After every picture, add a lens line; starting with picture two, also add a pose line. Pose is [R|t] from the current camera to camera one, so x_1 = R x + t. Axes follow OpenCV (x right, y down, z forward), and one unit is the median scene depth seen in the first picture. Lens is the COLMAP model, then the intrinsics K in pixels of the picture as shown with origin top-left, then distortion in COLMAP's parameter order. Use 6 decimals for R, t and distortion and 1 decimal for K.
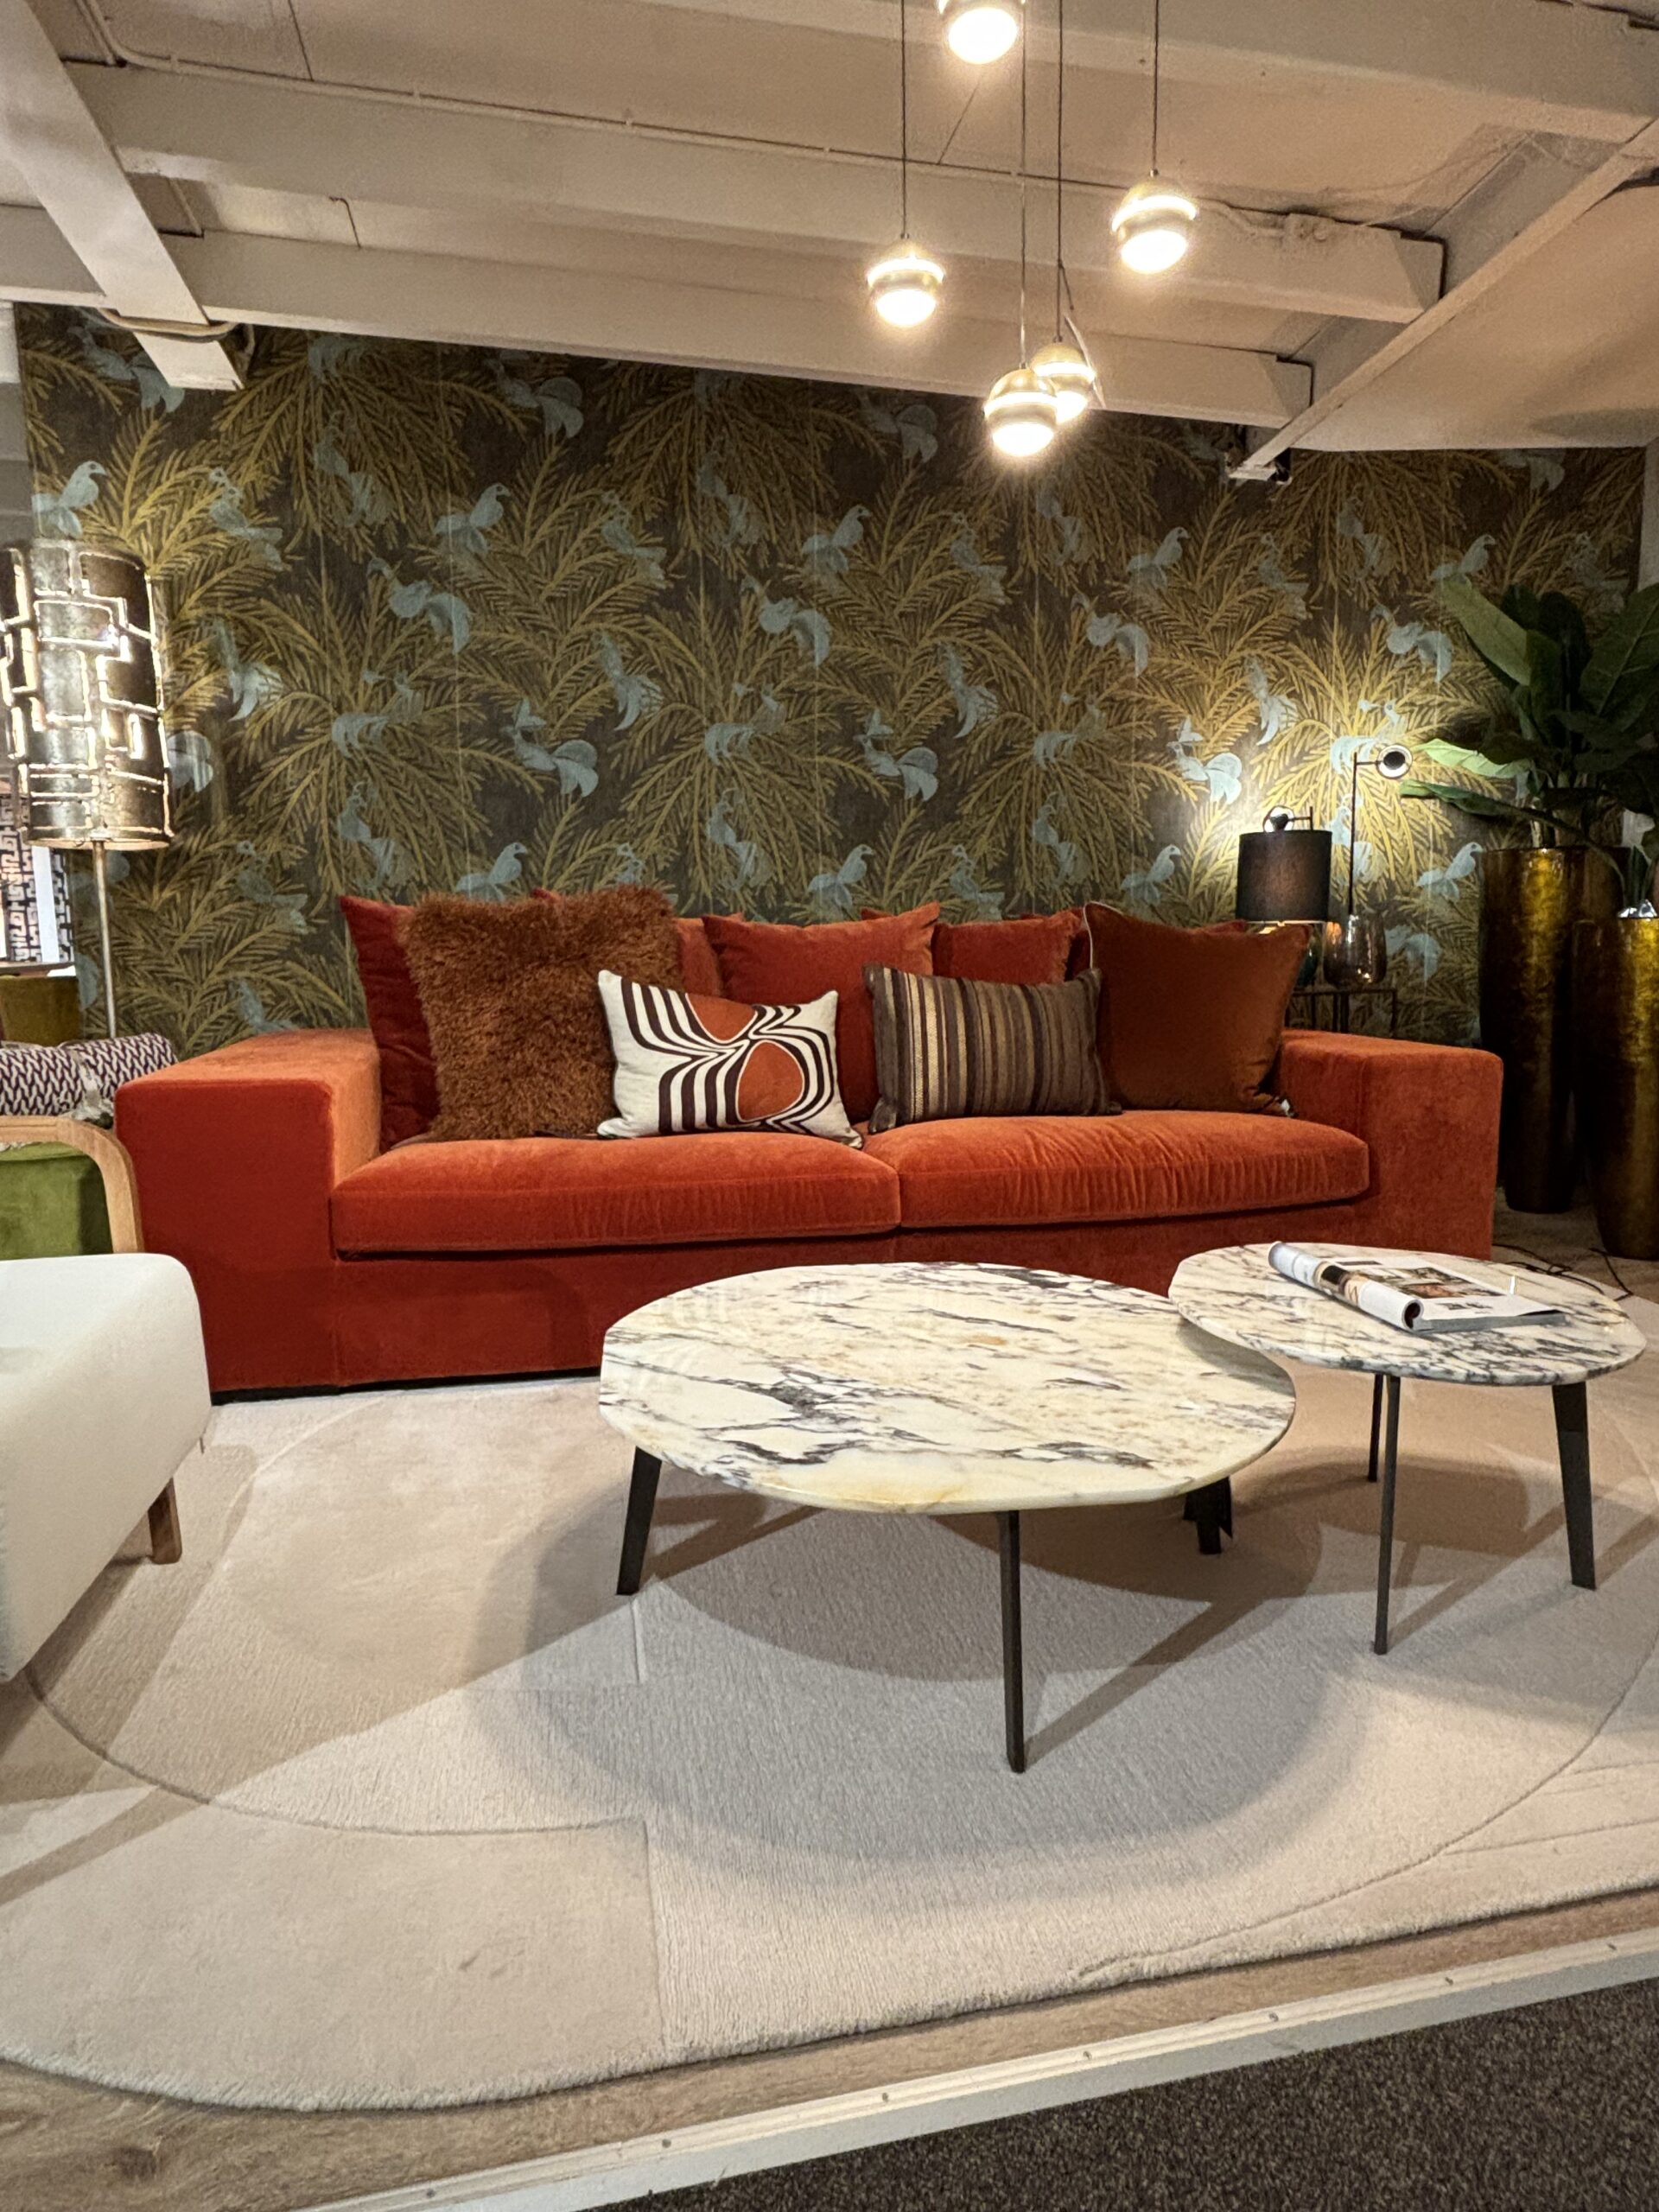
lens RADIAL K [[1202.3, 0, 818.3], [0, 1202.3, 1067.6], [0, 0, 1]] dist [0.019299, -0.007621]
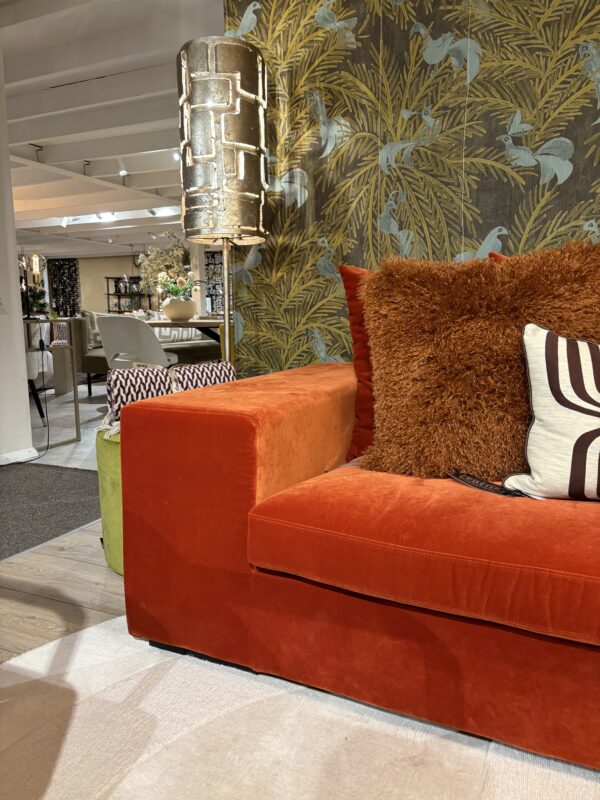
lens RADIAL K [[616.9, 0, 300.2], [0, 616.9, 407.3], [0, 0, 1]] dist [0.031939, -0.022106]
pose [[0.810026, 0.095411, -0.578580, -0.020247], [-0.068723, 0.995321, 0.067919, -0.024227], [0.582353, -0.015254, 0.812793, 0.338929]]
